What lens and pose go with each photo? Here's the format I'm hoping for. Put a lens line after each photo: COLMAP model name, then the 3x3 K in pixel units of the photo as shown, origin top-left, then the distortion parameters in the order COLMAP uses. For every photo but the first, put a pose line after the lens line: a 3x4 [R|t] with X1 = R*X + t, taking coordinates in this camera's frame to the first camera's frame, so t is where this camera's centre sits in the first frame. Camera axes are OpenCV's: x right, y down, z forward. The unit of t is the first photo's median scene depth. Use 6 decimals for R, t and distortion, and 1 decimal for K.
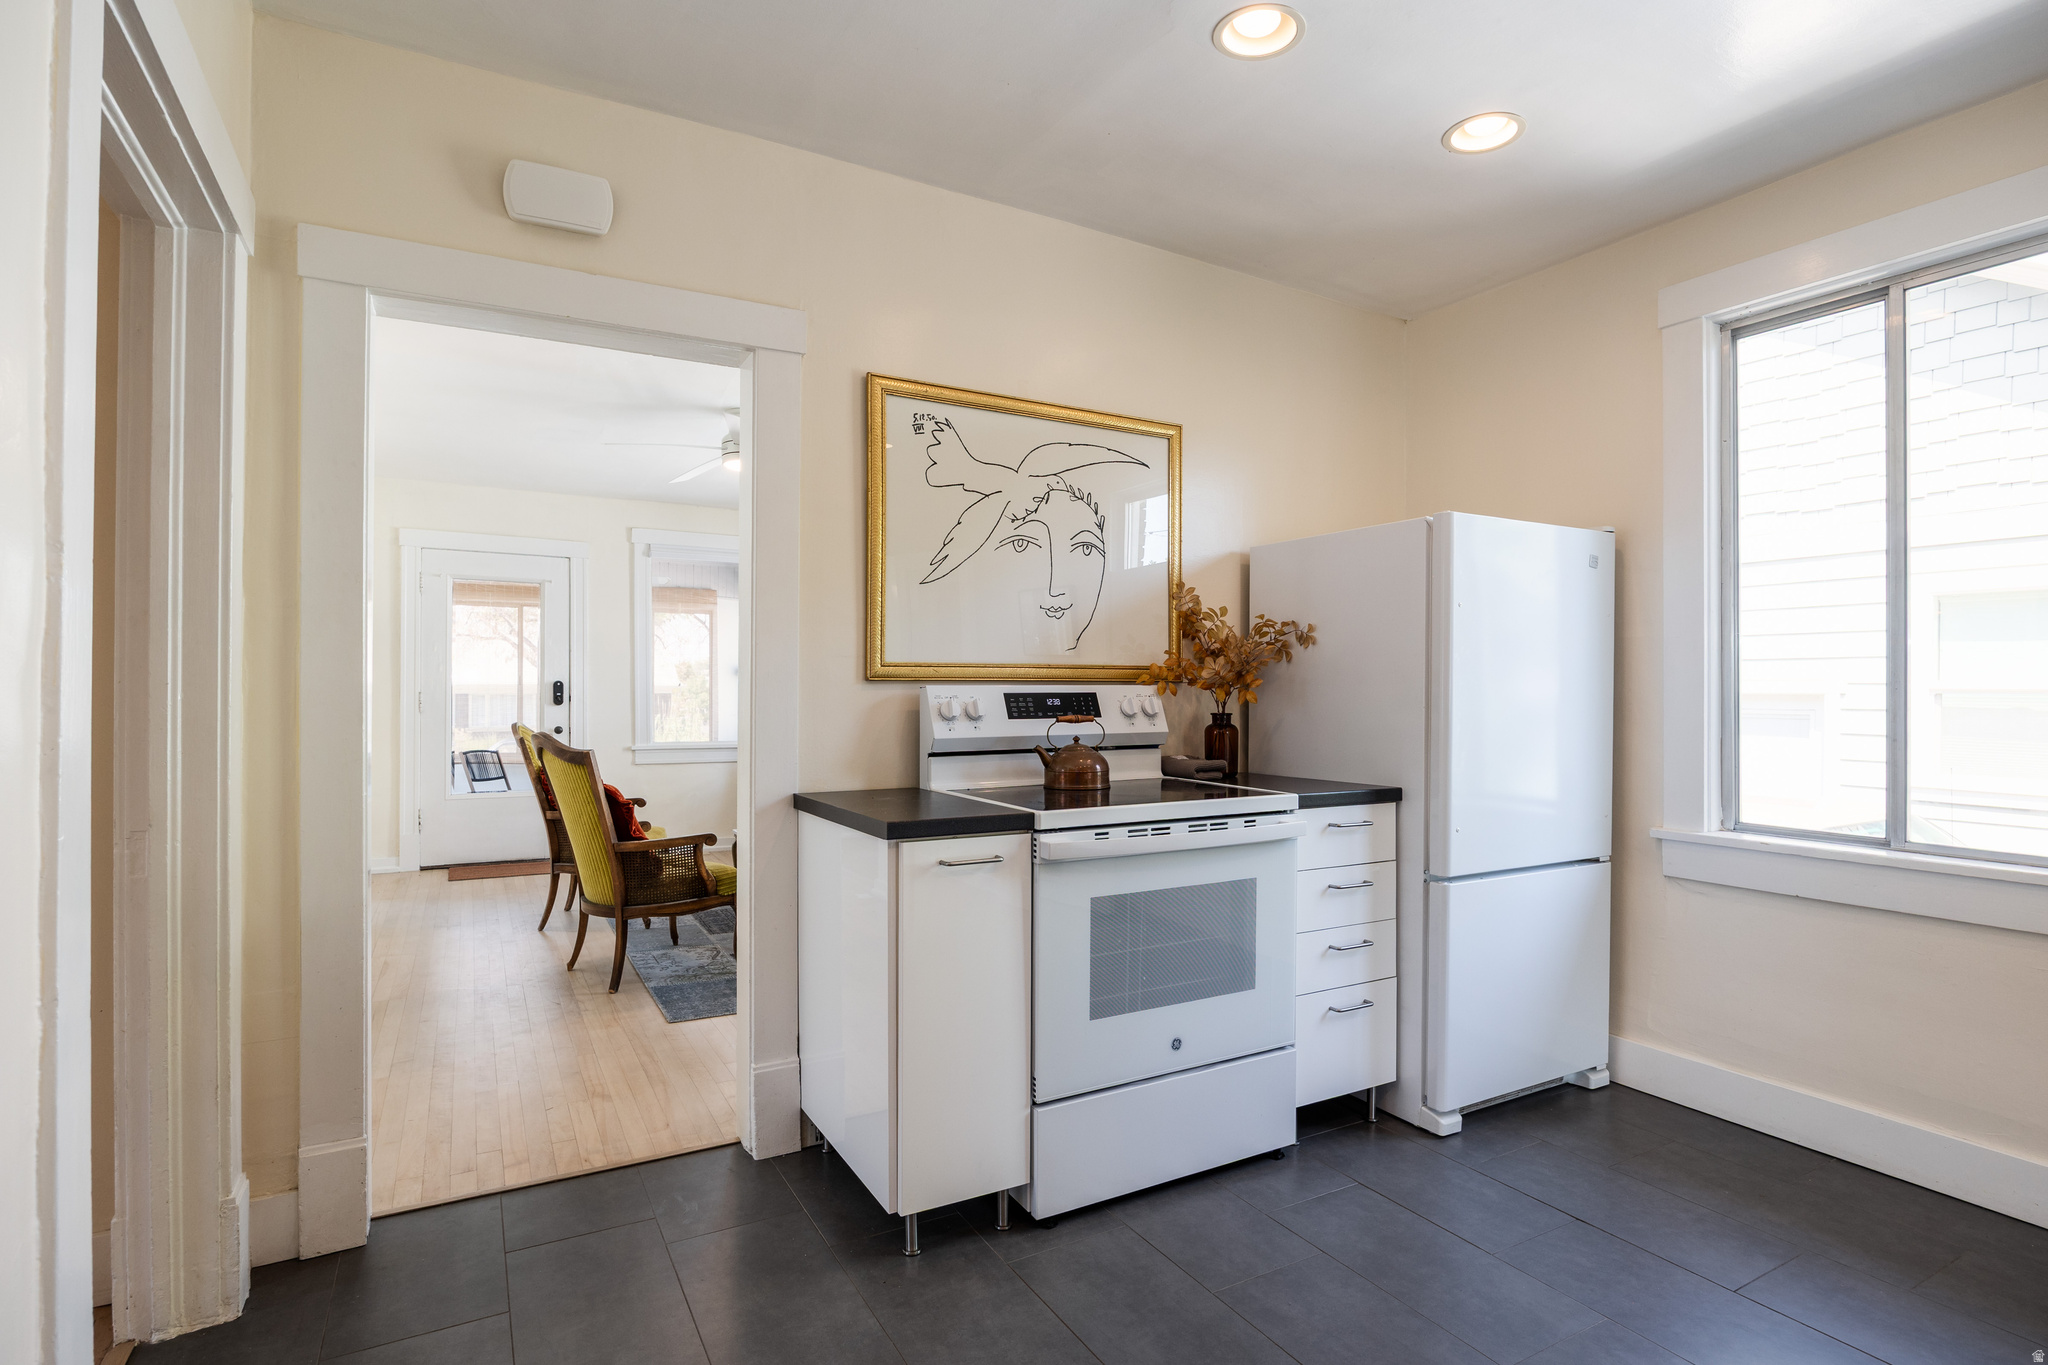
lens RADIAL K [[1019.1, 0, 1026.0], [0, 1019.1, 683.3], [0, 0, 1]] dist [-0.005018, -0.001167]
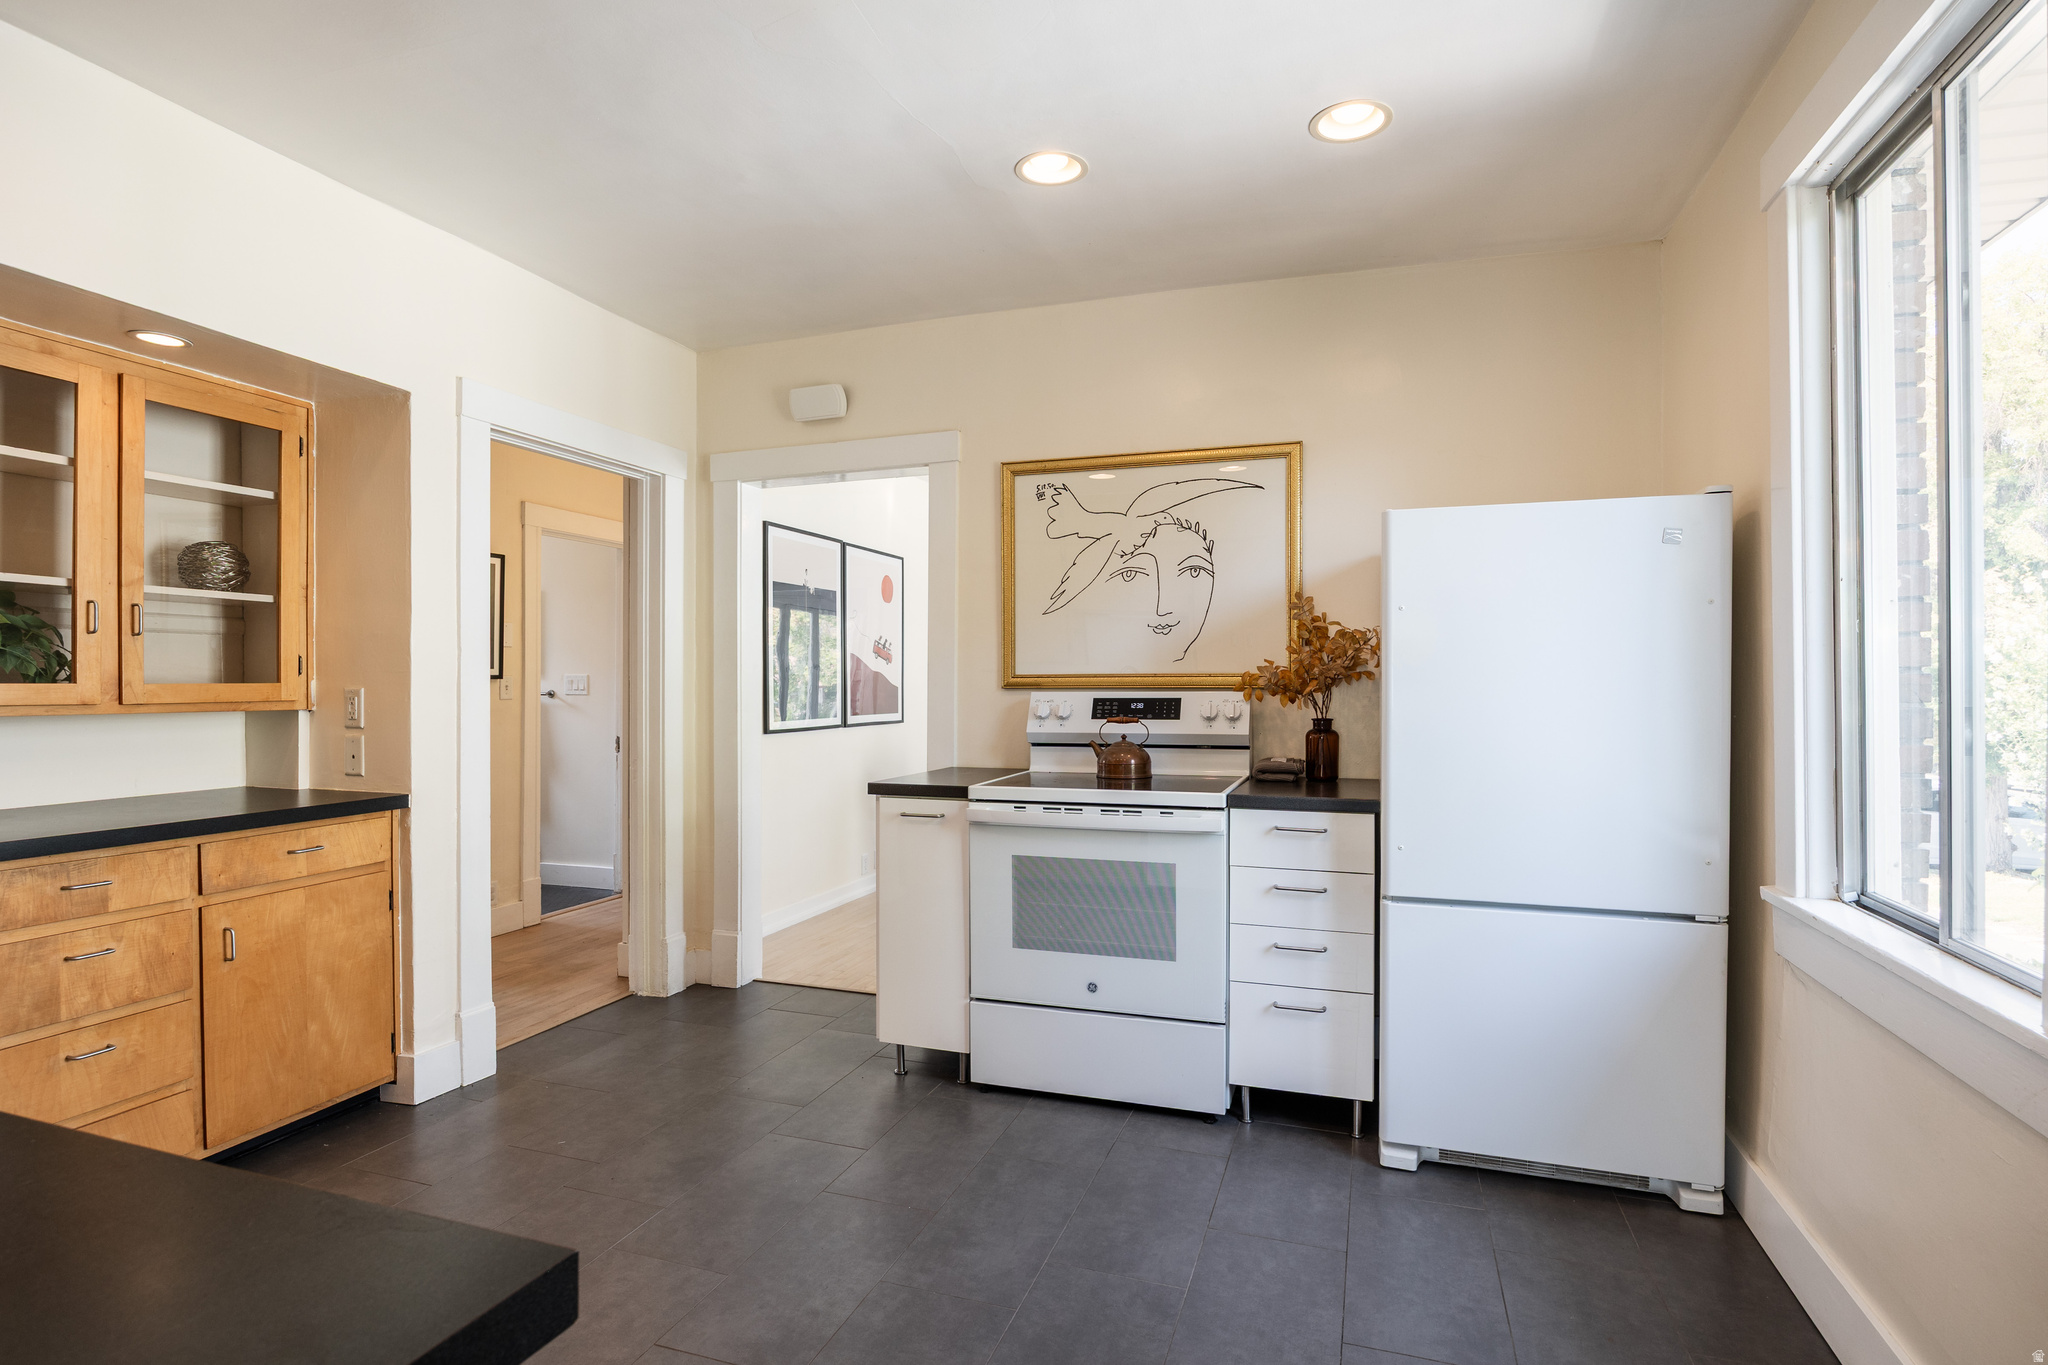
lens RADIAL K [[1019.1, 0, 1034.1], [0, 1019.1, 689.0], [0, 0, 1]] dist [-0.005018, -0.001167]
pose [[0.667189, 0.000581, -0.744888, 0.854774], [0.006081, 0.999962, 0.006227, -0.009832], [0.744864, -0.008684, 0.667160, 0.114954]]
